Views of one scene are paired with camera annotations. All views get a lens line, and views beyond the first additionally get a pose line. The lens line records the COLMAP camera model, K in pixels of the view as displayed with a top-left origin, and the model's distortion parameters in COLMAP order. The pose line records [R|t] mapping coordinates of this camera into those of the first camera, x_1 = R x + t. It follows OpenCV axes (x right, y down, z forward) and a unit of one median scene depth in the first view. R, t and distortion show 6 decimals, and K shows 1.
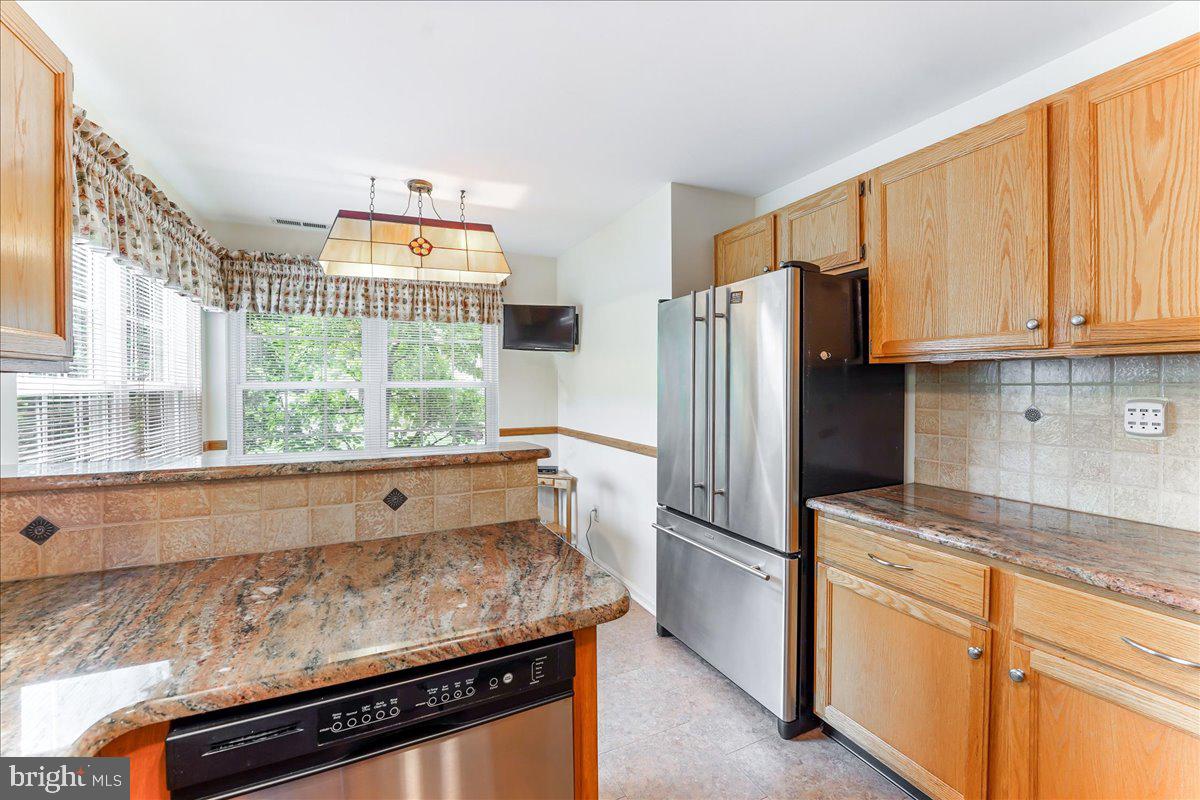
lens RADIAL K [[501.1, 0, 591.9], [0, 501.1, 381.4], [0, 0, 1]] dist [-0.017850, 0.000360]
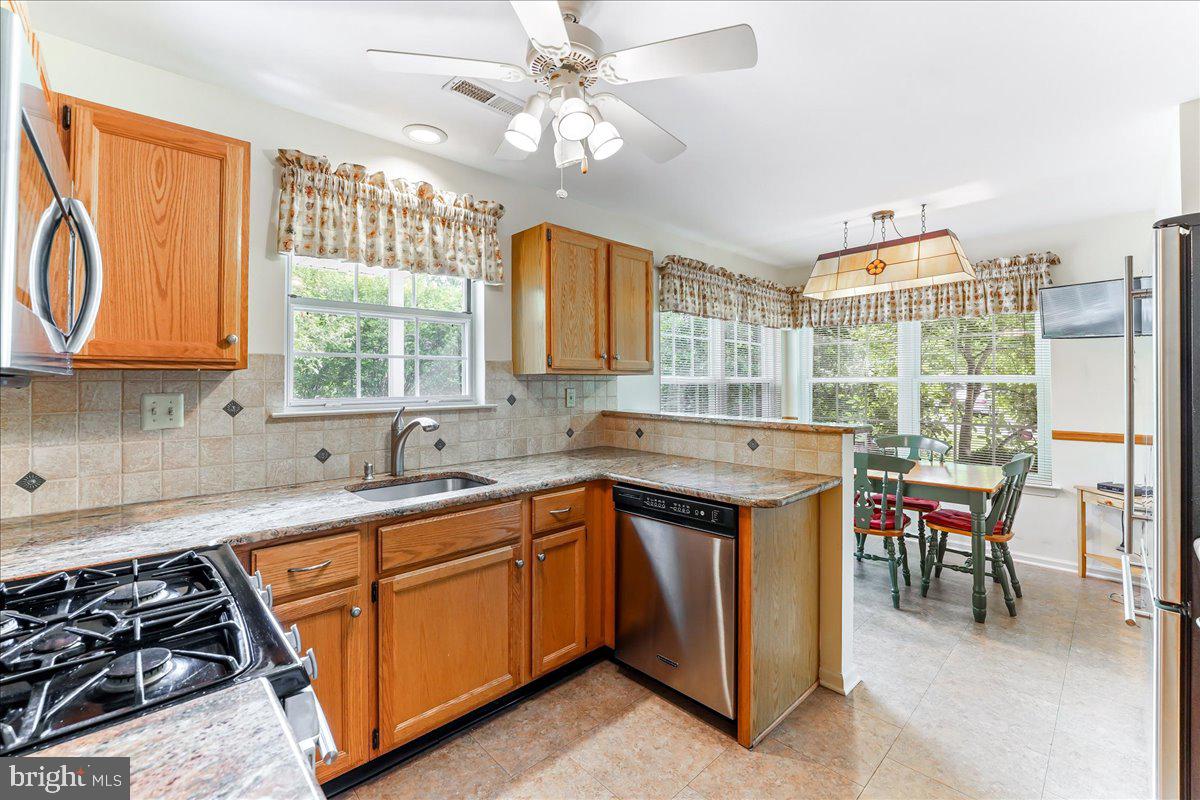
lens RADIAL K [[501.1, 0, 591.9], [0, 501.1, 381.4], [0, 0, 1]] dist [-0.017850, 0.000360]
pose [[0.315491, 0.006787, -0.948904, 0.597534], [0.008183, 0.999918, 0.009873, -0.005930], [0.948893, -0.010880, 0.315409, -0.055432]]
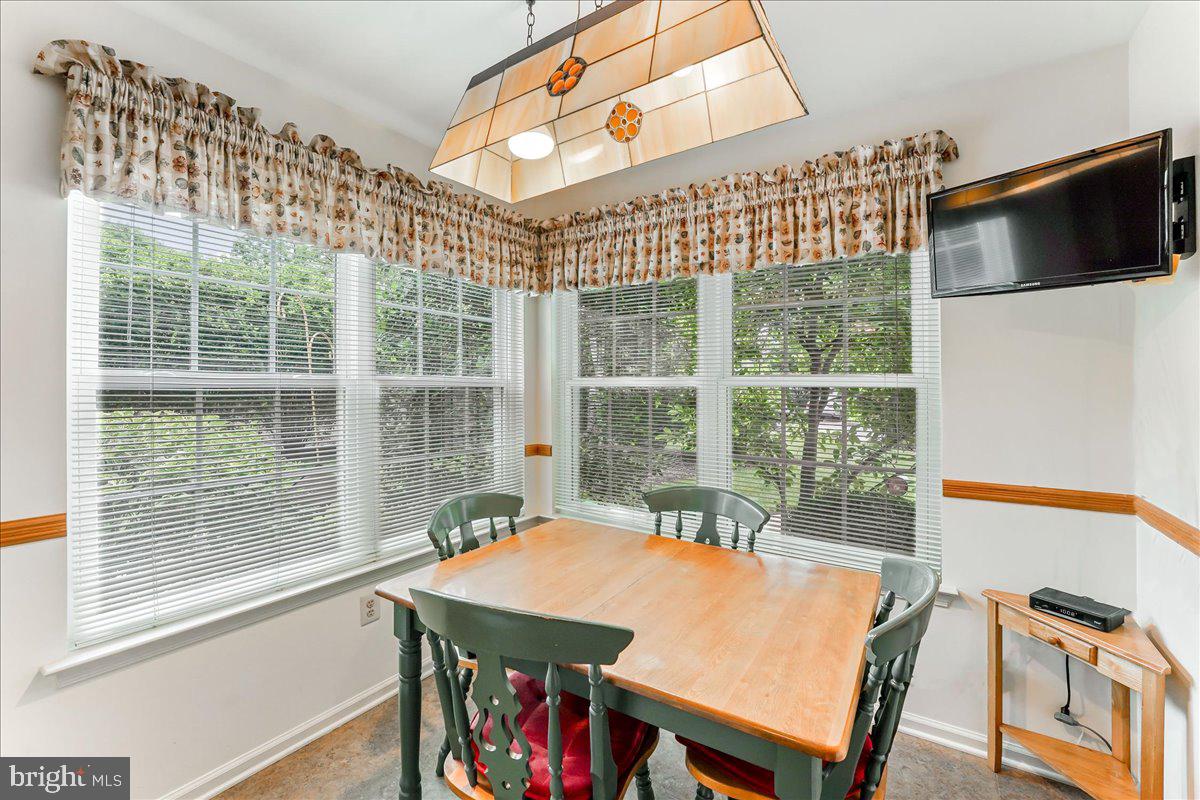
lens RADIAL K [[500.4, 0, 597.2], [0, 500.4, 383.2], [0, 0, 1]] dist [-0.018738, -0.000009]
pose [[0.517256, 0.005705, -0.855812, 0.060831], [0.002759, 0.999961, 0.008334, 0.006694], [0.855827, -0.006672, 0.517220, 0.779888]]
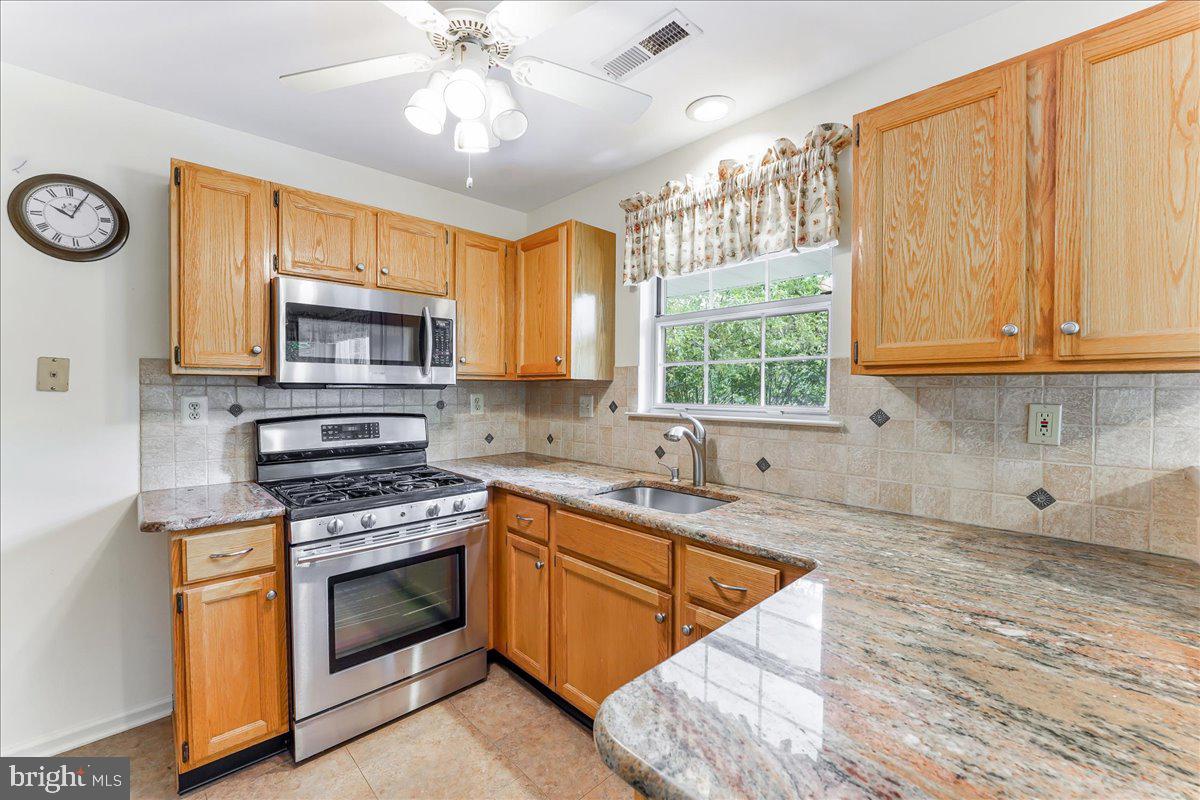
lens RADIAL K [[492.2, 0, 592.9], [0, 492.2, 400.3], [0, 0, 1]] dist [-0.020117, 0.000612]
pose [[-0.947245, 0.010551, -0.320337, 0.104477], [0.005542, 0.999848, 0.016544, 0.006346], [0.320462, 0.013896, -0.947159, 0.604356]]
